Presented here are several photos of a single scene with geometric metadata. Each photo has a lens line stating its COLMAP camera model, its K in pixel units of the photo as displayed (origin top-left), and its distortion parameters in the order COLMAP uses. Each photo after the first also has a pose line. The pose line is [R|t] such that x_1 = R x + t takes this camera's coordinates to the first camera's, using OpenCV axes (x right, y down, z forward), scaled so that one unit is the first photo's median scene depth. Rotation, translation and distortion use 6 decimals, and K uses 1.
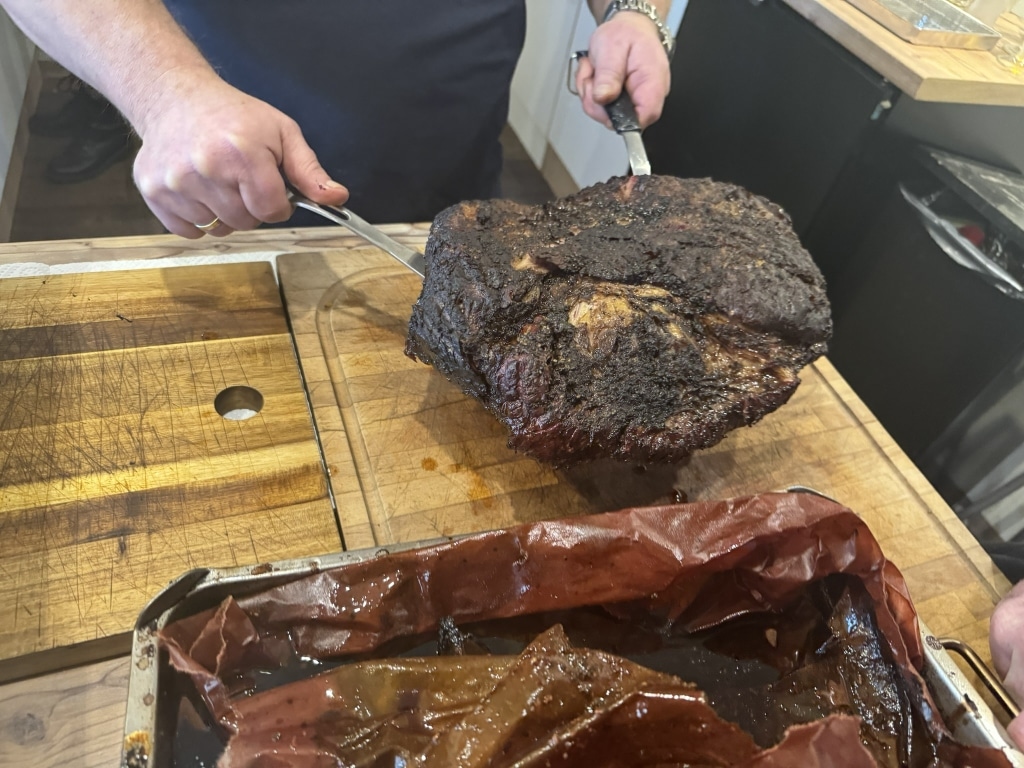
lens RADIAL K [[723.3, 0, 512.0], [0, 723.3, 384.0], [0, 0, 1]] dist [-0.013041, -0.004527]
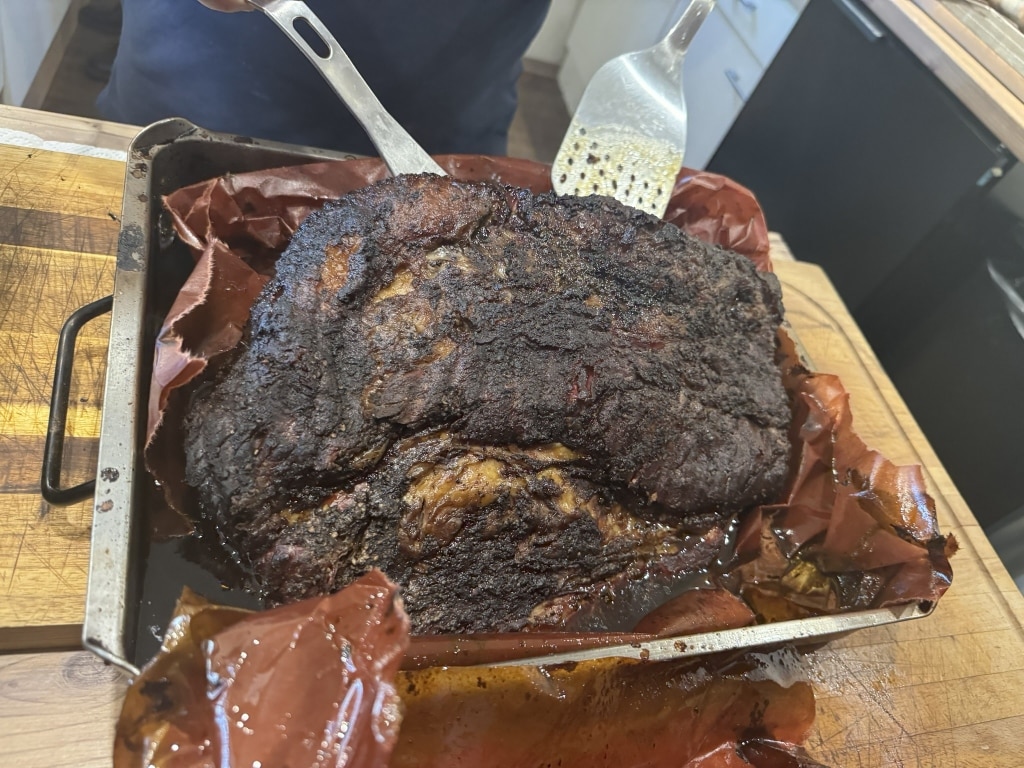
lens RADIAL K [[727.1, 0, 512.0], [0, 727.1, 384.0], [0, 0, 1]] dist [-0.011083, -0.004662]
pose [[0.979383, 0.202007, 0.001081, -0.074261], [-0.202007, 0.979384, -0.000162, 0.000373], [-0.001091, -0.000060, 0.999999, 0.202144]]
